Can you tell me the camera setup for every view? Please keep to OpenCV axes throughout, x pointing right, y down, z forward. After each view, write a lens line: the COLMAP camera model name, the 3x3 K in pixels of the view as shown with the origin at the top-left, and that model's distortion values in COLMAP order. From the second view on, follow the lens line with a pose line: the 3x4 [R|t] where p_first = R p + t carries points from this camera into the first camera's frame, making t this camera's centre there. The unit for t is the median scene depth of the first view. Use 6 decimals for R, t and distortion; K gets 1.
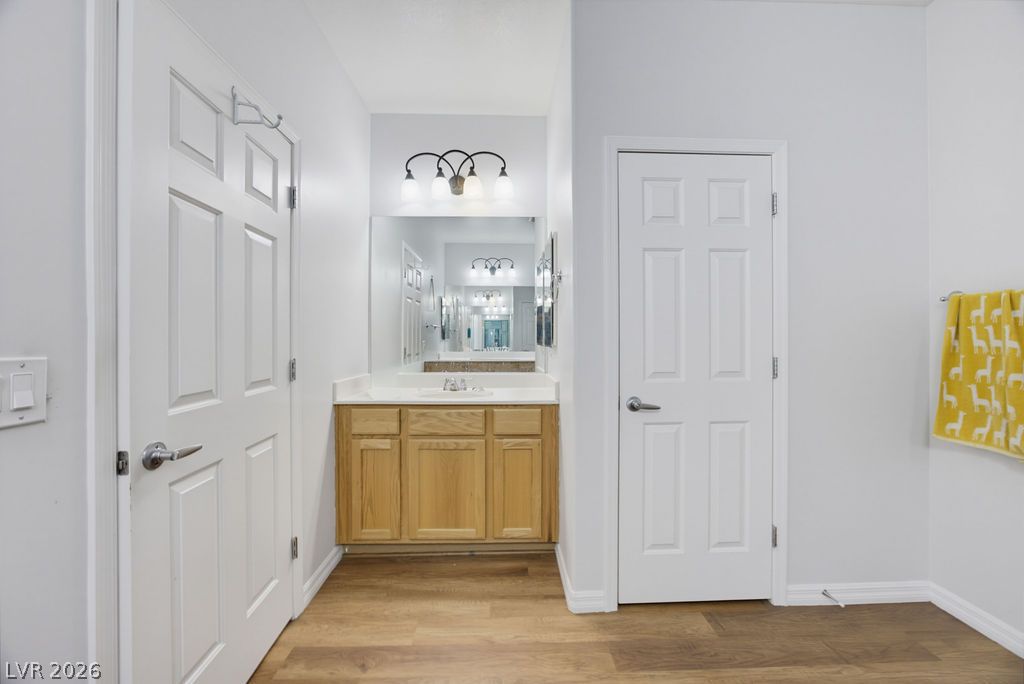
lens RADIAL K [[398.3, 0, 513.2], [0, 398.3, 339.2], [0, 0, 1]] dist [-0.025659, 0.008582]
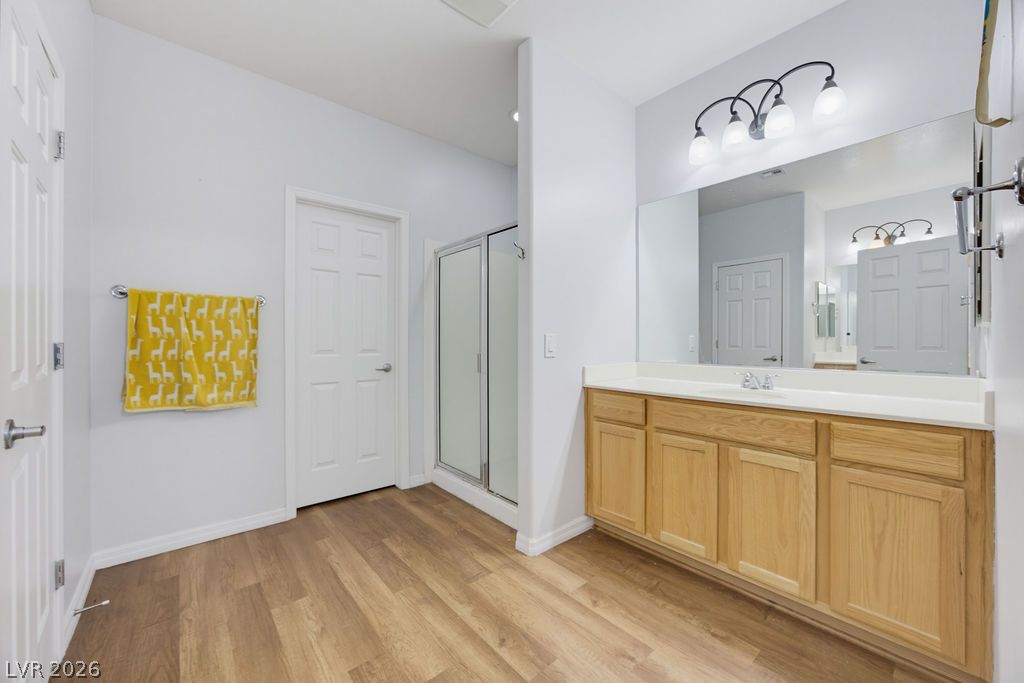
lens RADIAL K [[397.8, 0, 513.3], [0, 397.8, 340.0], [0, 0, 1]] dist [-0.024446, 0.012797]
pose [[-0.621167, -0.000651, 0.783678, -0.565621], [-0.000886, 1.000000, 0.000128, 0.043318], [-0.783678, -0.000614, -0.621167, 0.886057]]
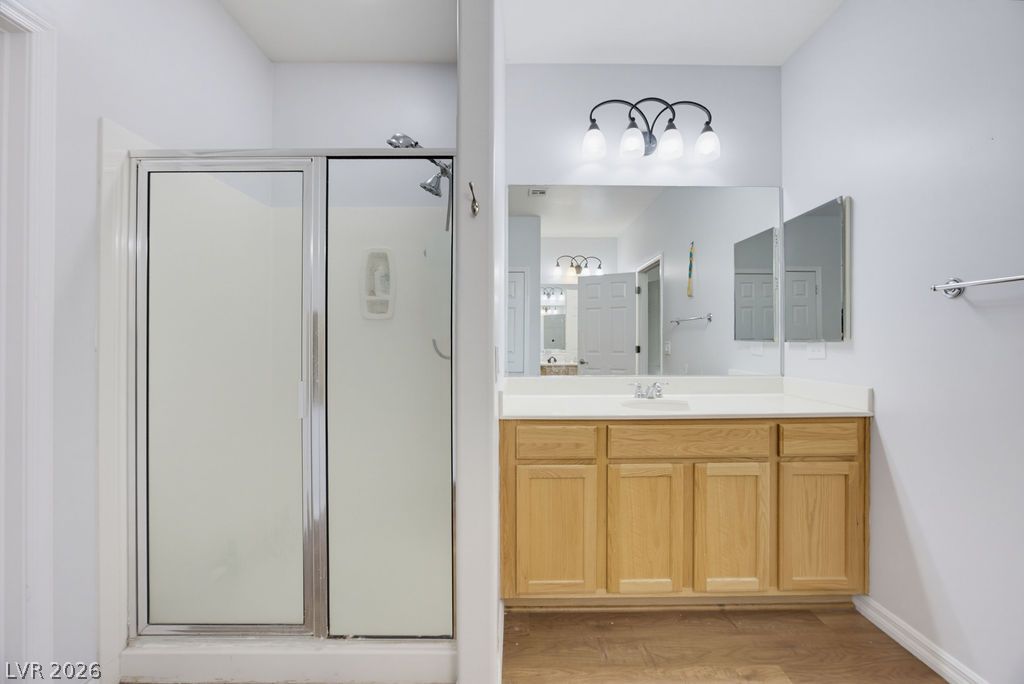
lens RADIAL K [[398.3, 0, 513.2], [0, 398.3, 339.2], [0, 0, 1]] dist [-0.025659, 0.008582]
pose [[-0.999482, -0.000622, 0.032181, 0.380979], [-0.000800, 0.999985, -0.005496, 0.014117], [-0.032177, -0.005519, -0.999467, 0.796687]]
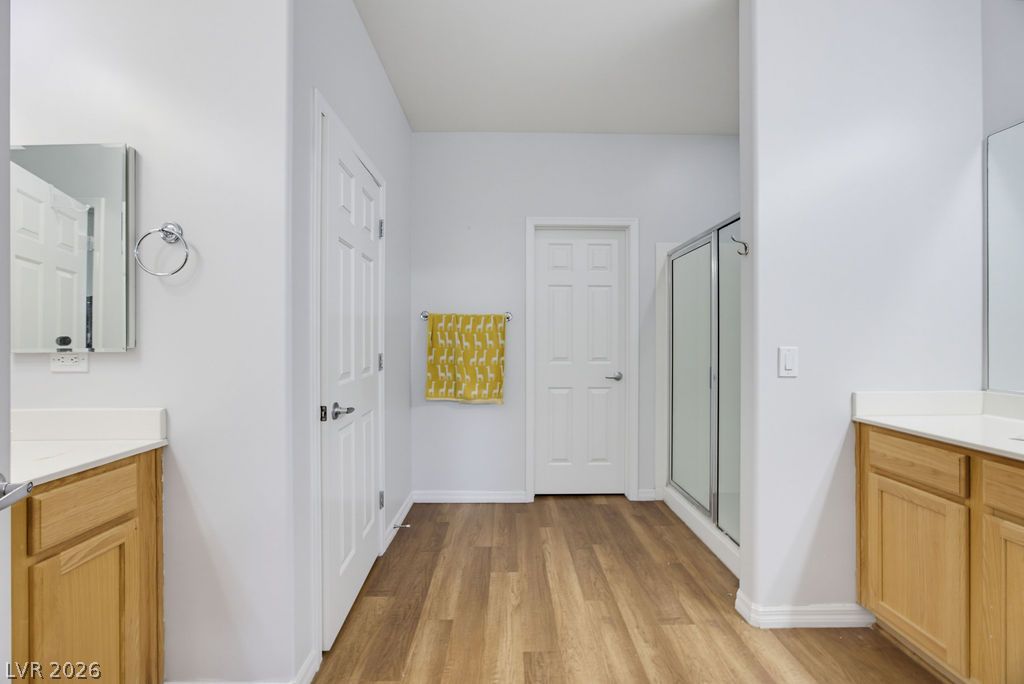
lens RADIAL K [[397.8, 0, 513.3], [0, 397.8, 340.5], [0, 0, 1]] dist [-0.024446, 0.012797]
pose [[0.024764, 0.000628, 0.999693, -0.634240], [-0.000834, 0.999999, -0.000607, 0.005485], [-0.999693, -0.000819, 0.024765, 0.630382]]
